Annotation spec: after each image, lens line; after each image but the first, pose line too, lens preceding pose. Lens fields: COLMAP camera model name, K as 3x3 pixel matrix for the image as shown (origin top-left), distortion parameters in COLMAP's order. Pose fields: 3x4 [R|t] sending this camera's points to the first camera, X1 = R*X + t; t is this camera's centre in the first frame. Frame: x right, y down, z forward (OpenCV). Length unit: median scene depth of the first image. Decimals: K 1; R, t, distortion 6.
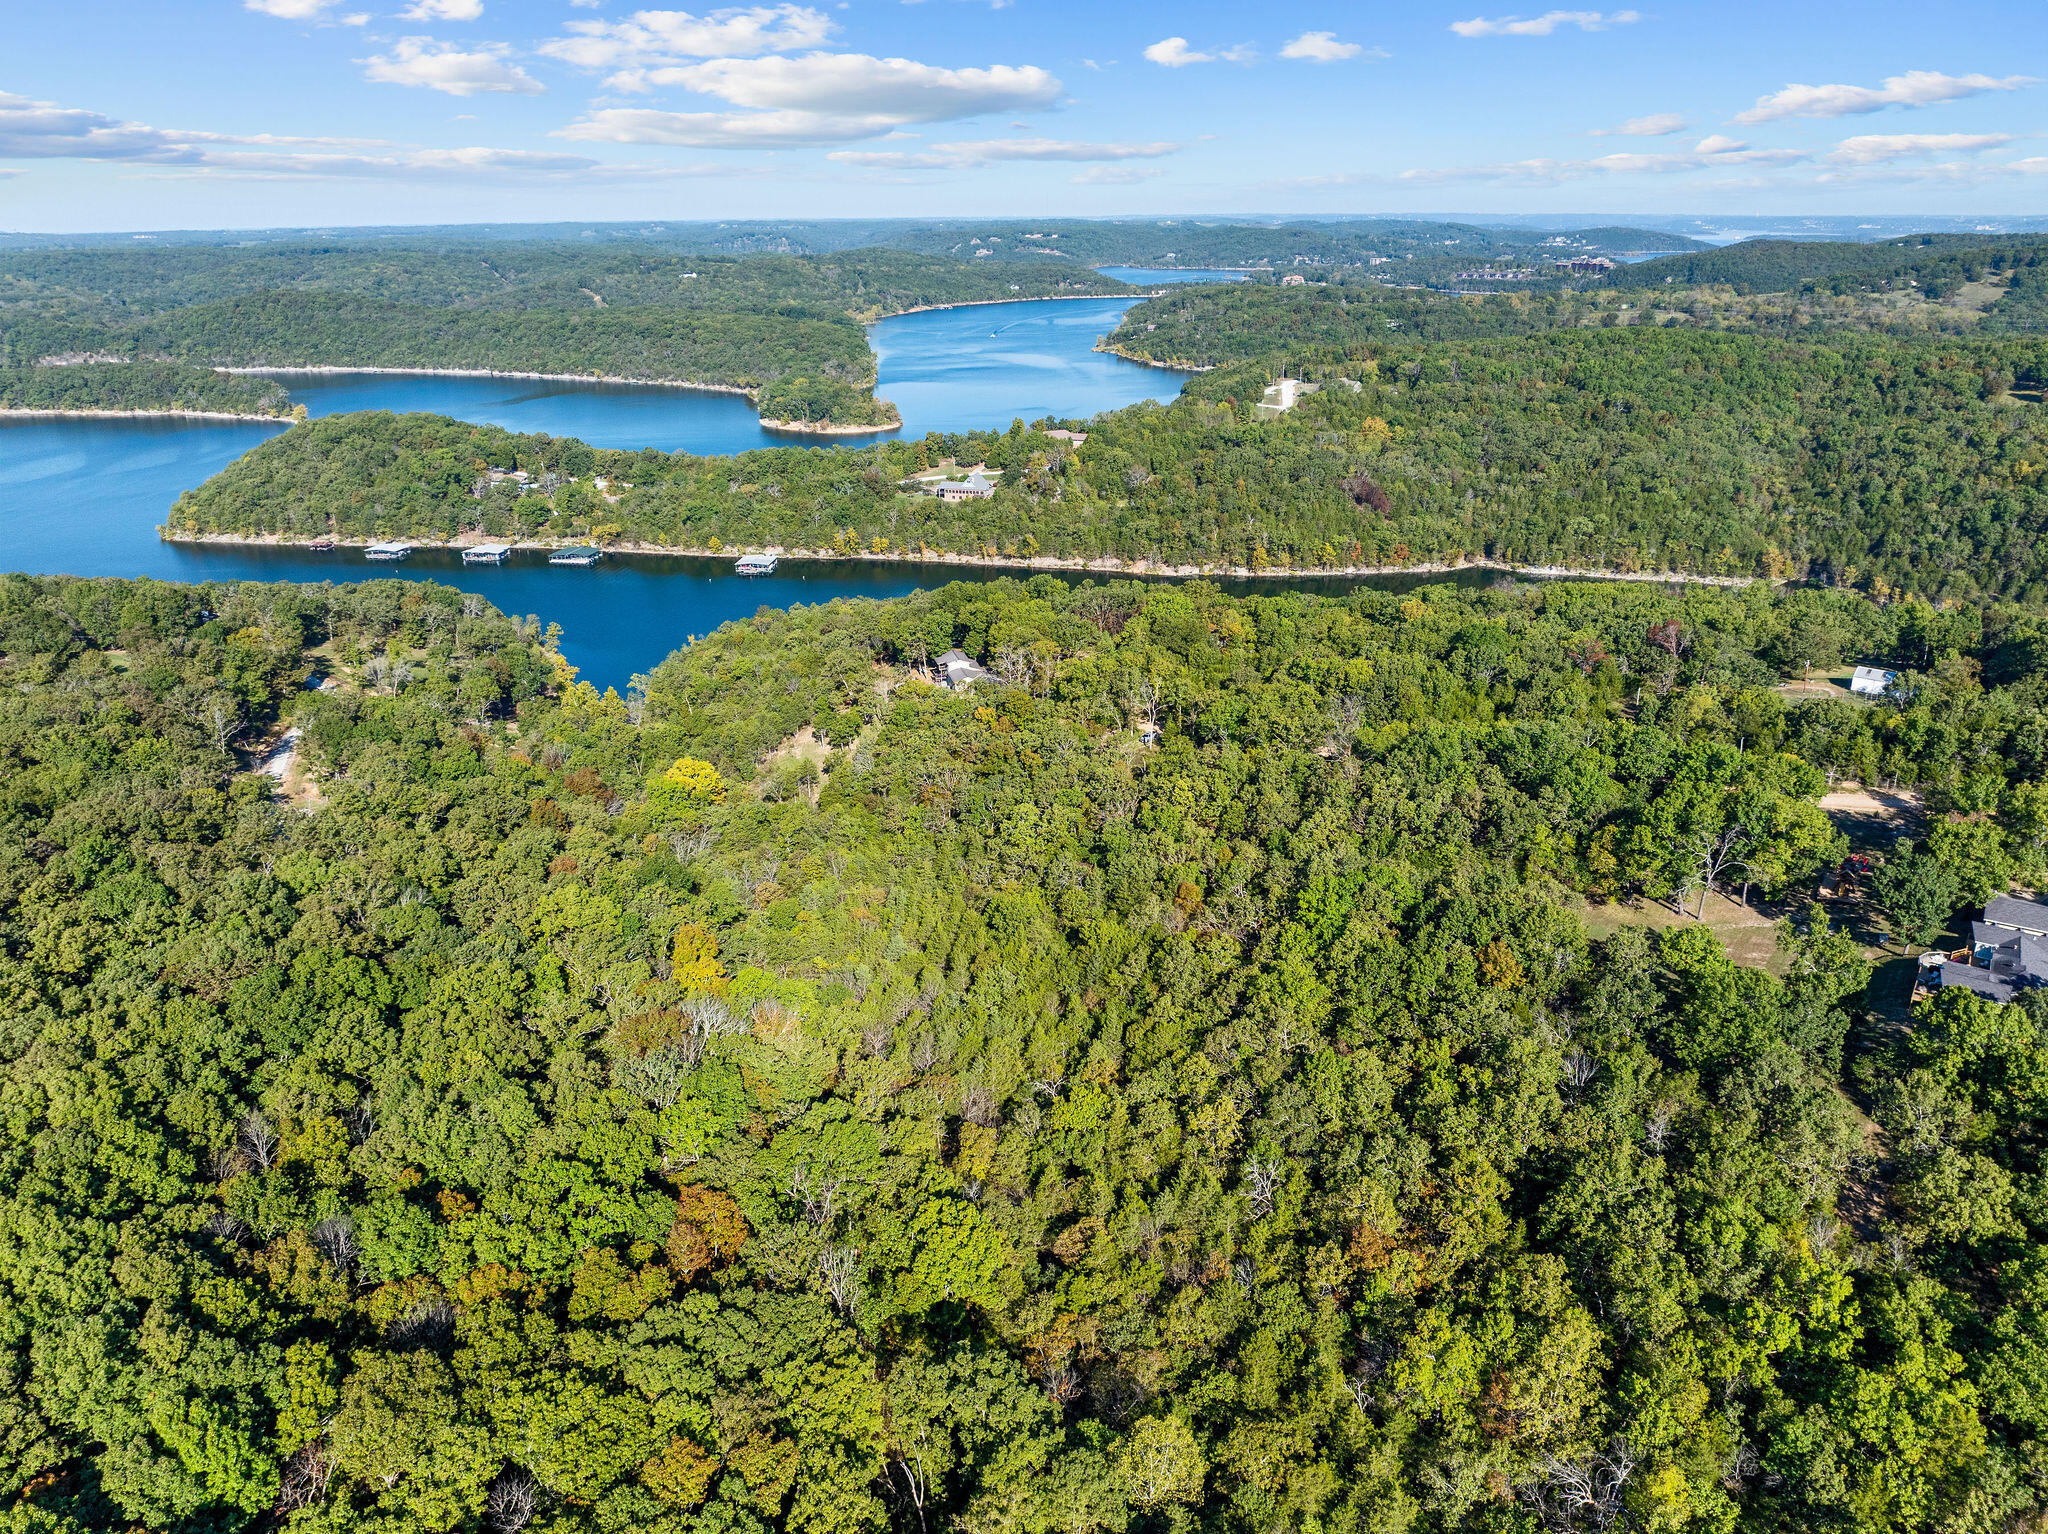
lens RADIAL K [[1443.6, 0, 1024.0], [0, 1443.6, 767.0], [0, 0, 1]] dist [-0.043787, 0.008878]
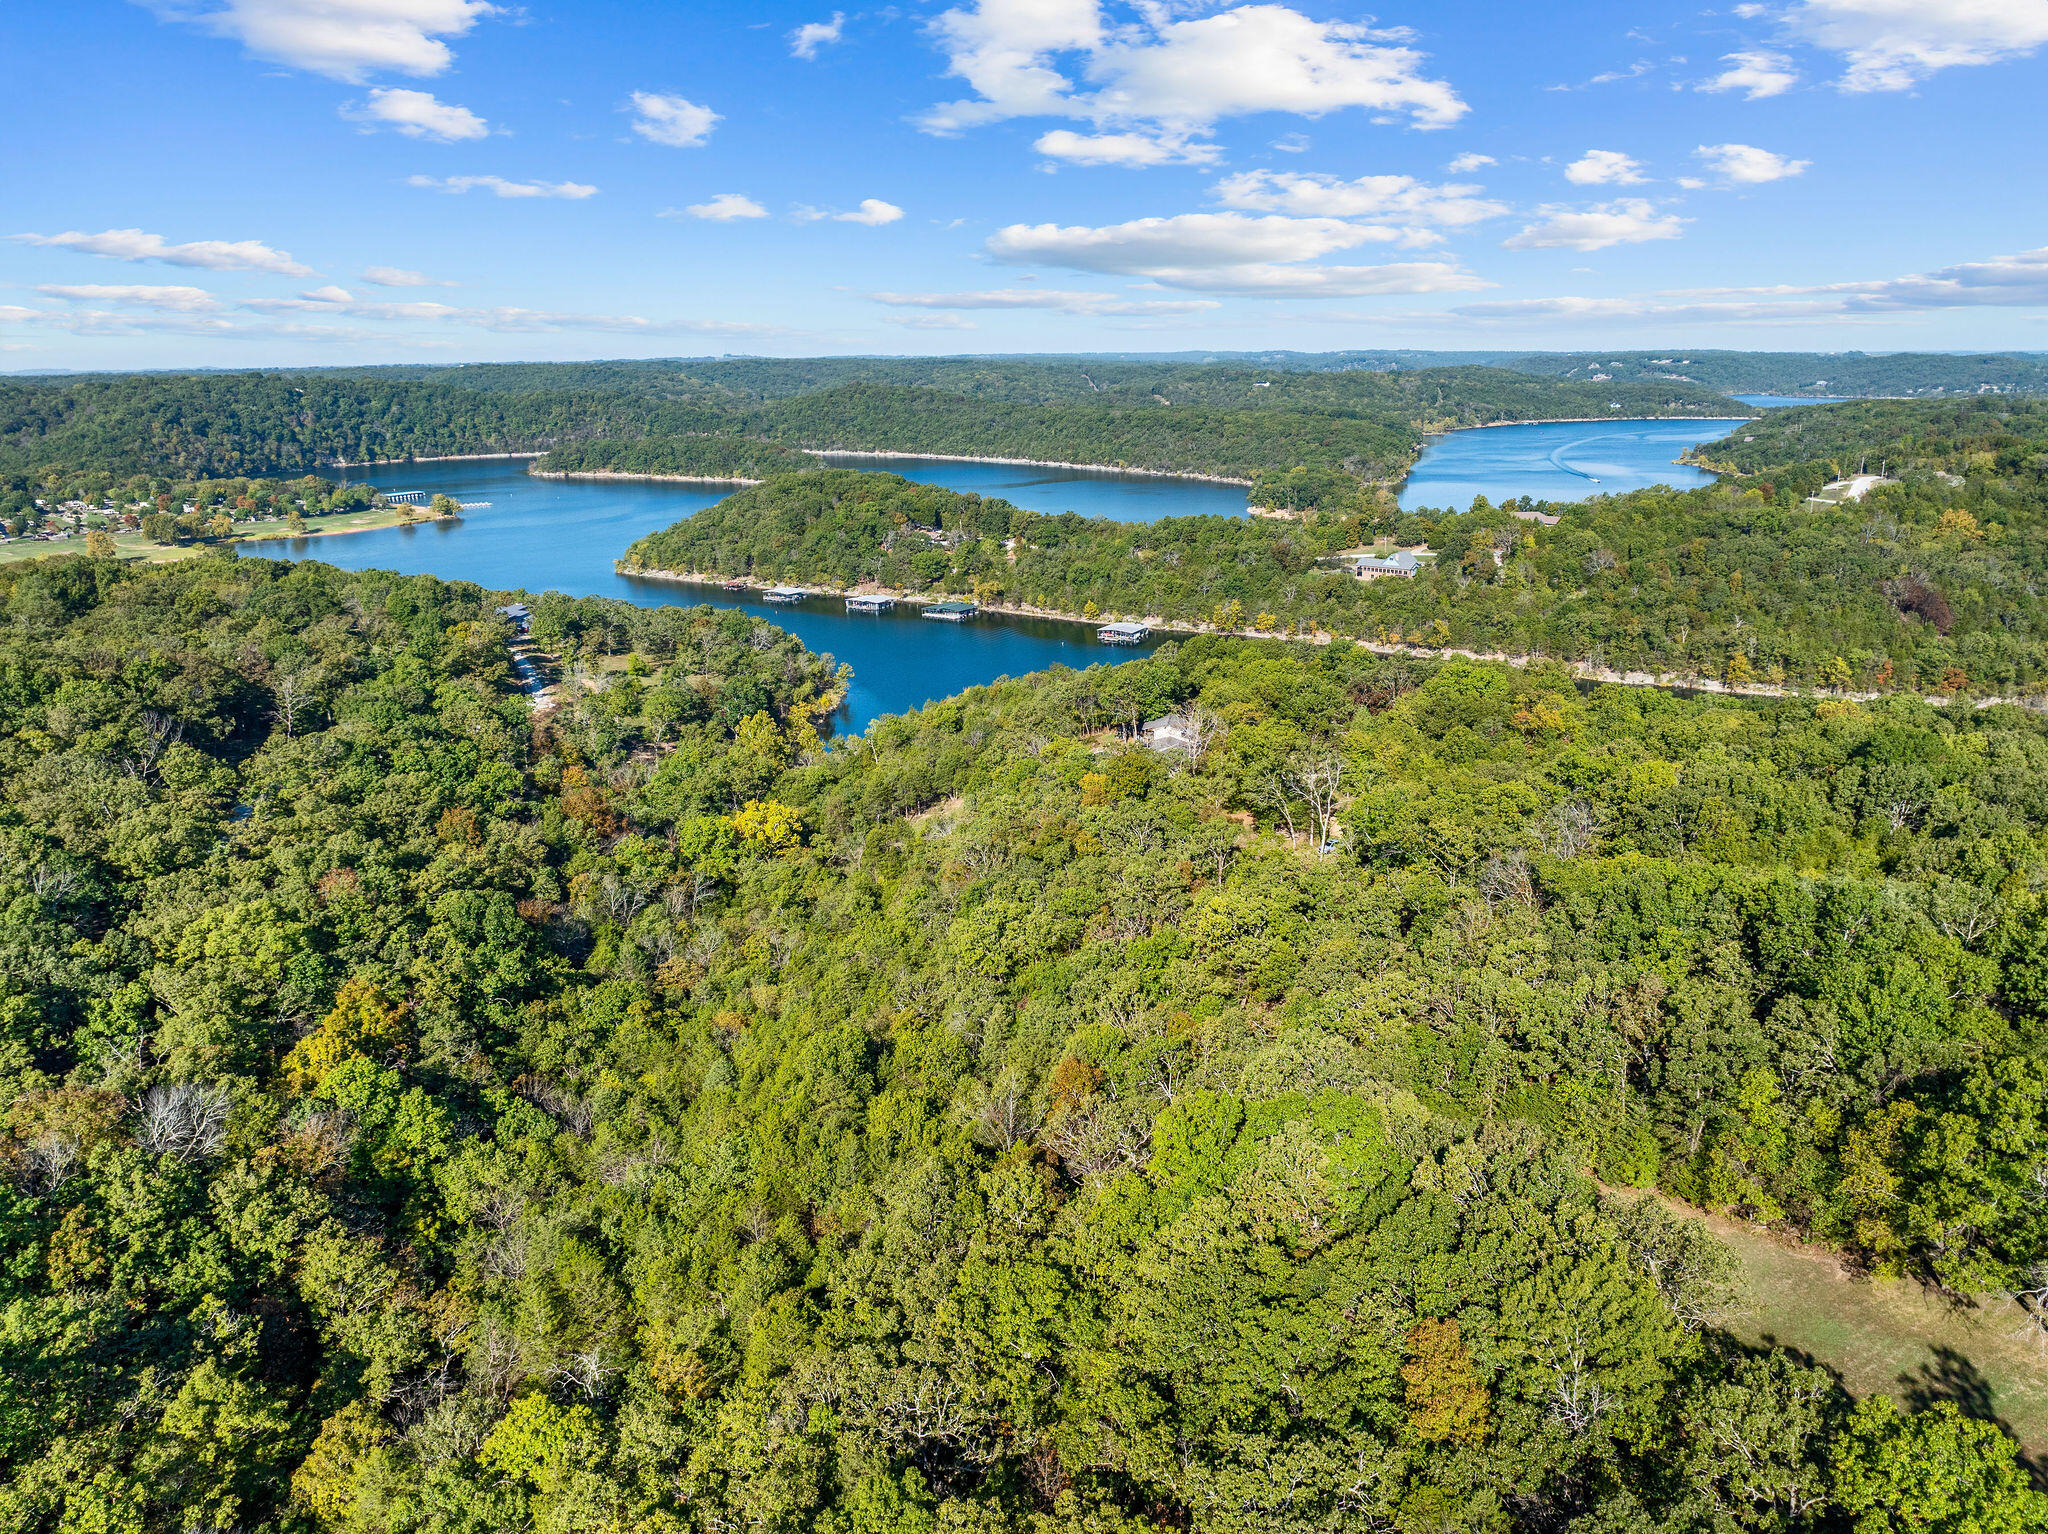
lens RADIAL K [[1443.6, 0, 1024.0], [0, 1443.6, 767.0], [0, 0, 1]] dist [-0.043787, 0.008878]
pose [[0.915017, 0.108045, -0.388678, 0.101275], [-0.141093, 0.988330, -0.057422, 0.000668], [0.377937, 0.107381, 0.919583, 0.152561]]
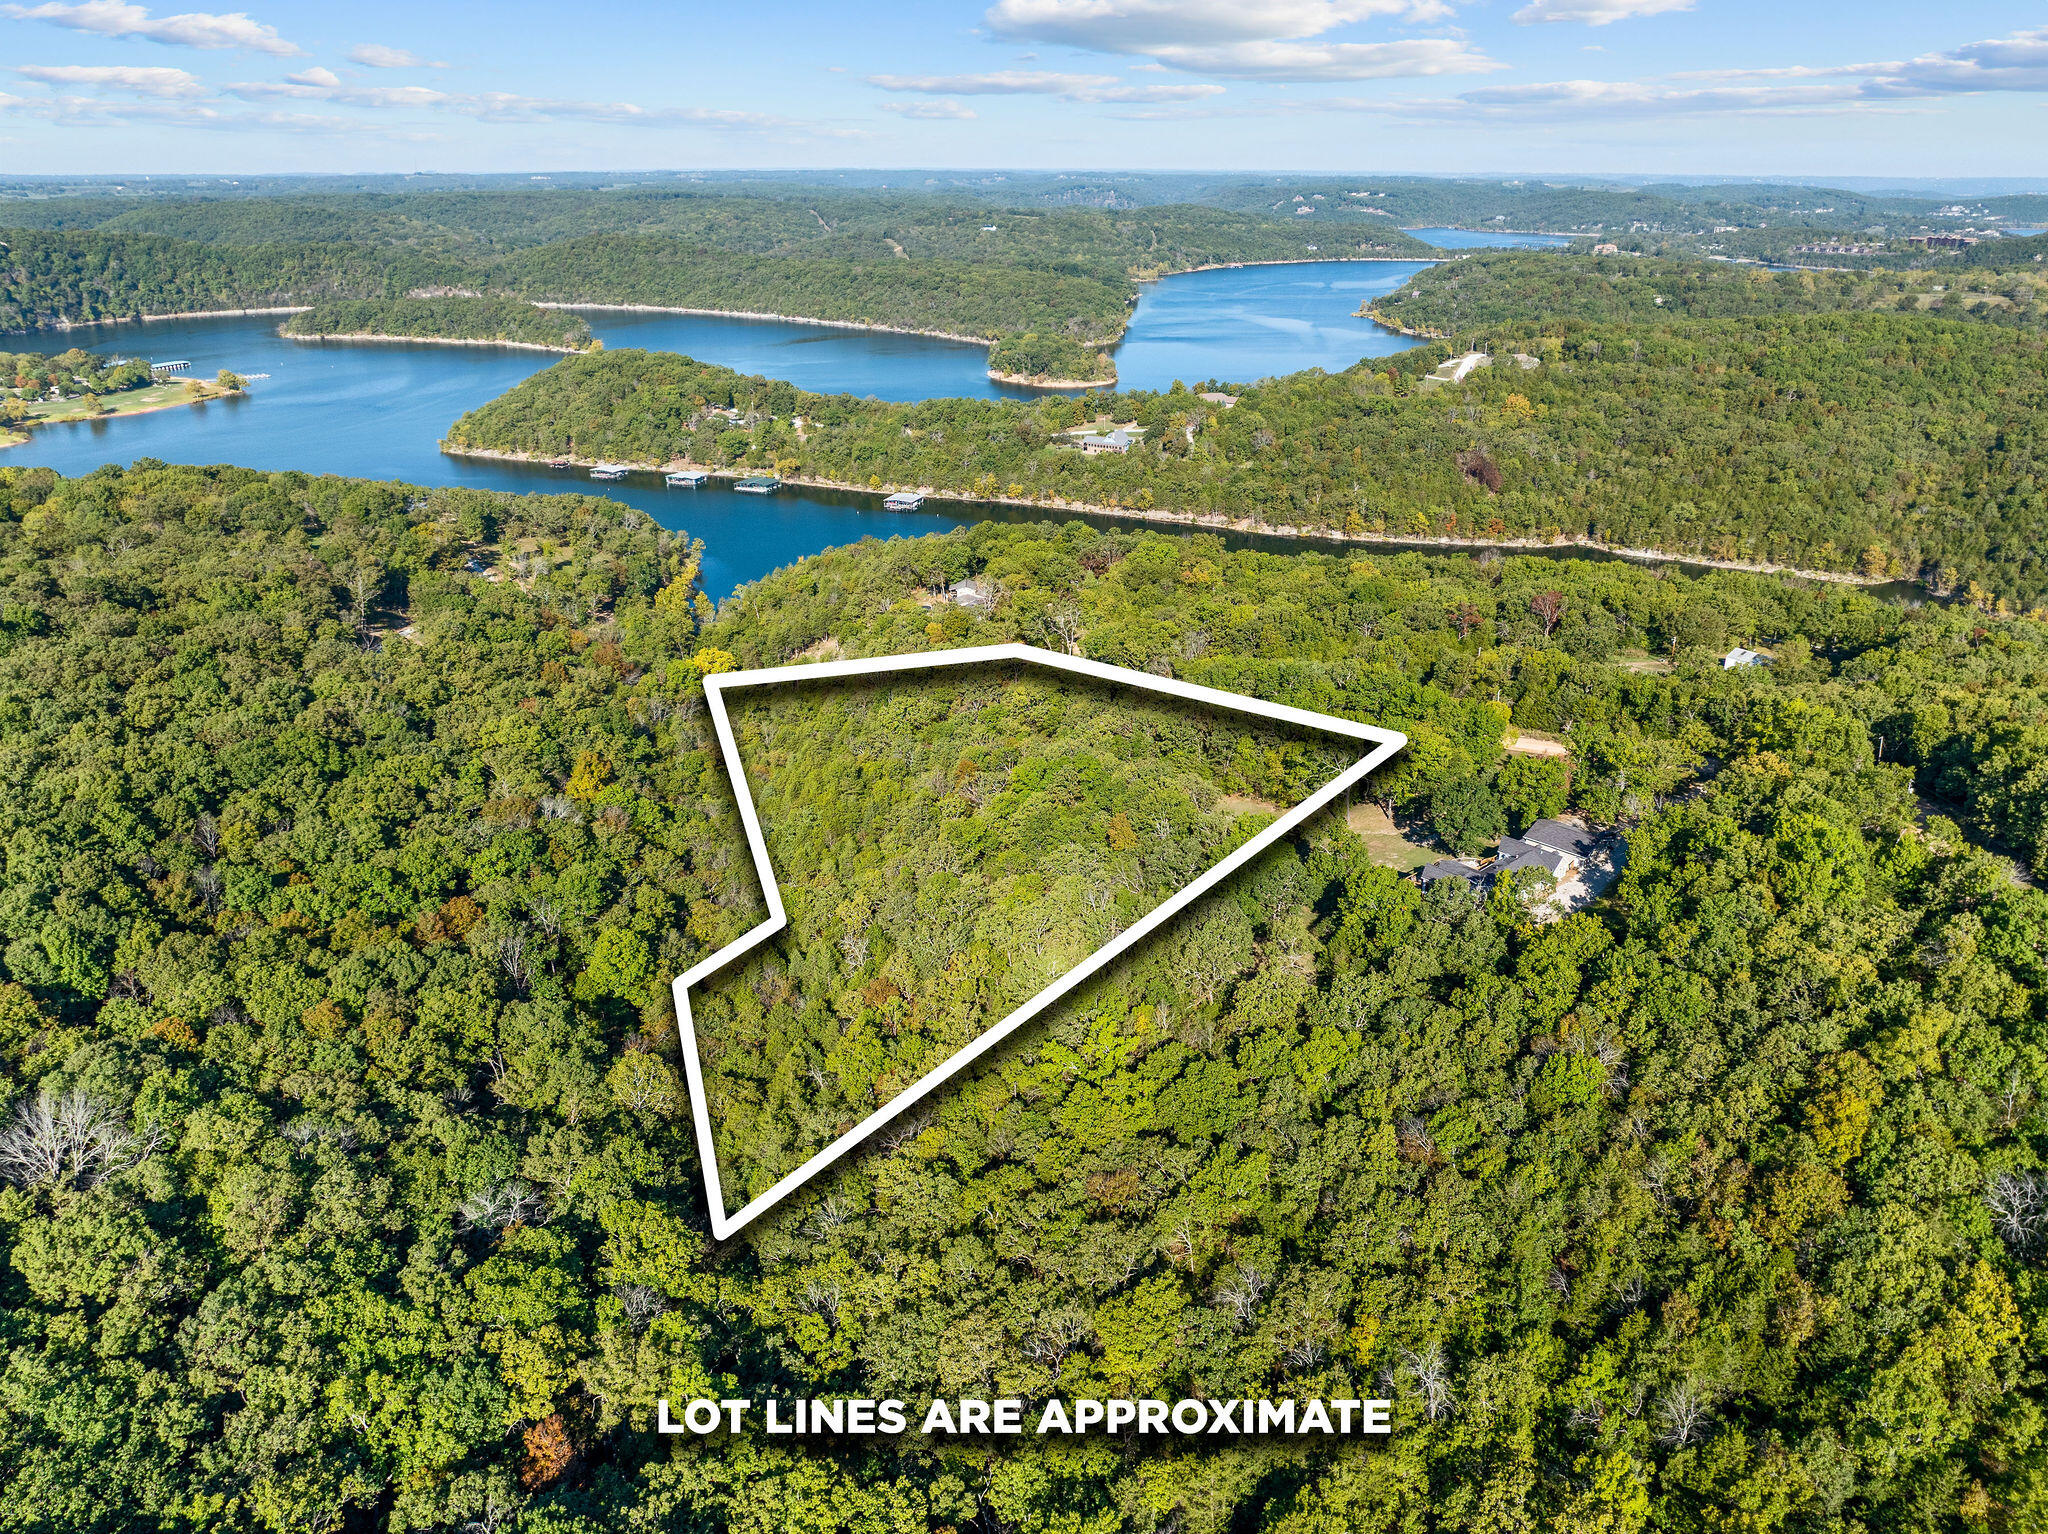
lens RADIAL K [[1443.6, 0, 1024.0], [0, 1443.6, 767.0], [0, 0, 1]] dist [-0.043787, 0.008878]
pose [[0.973742, 0.096202, -0.206328, 0.140642], [-0.090000, 0.995168, 0.039263, 0.011091], [0.209108, -0.019663, 0.977695, -0.071551]]
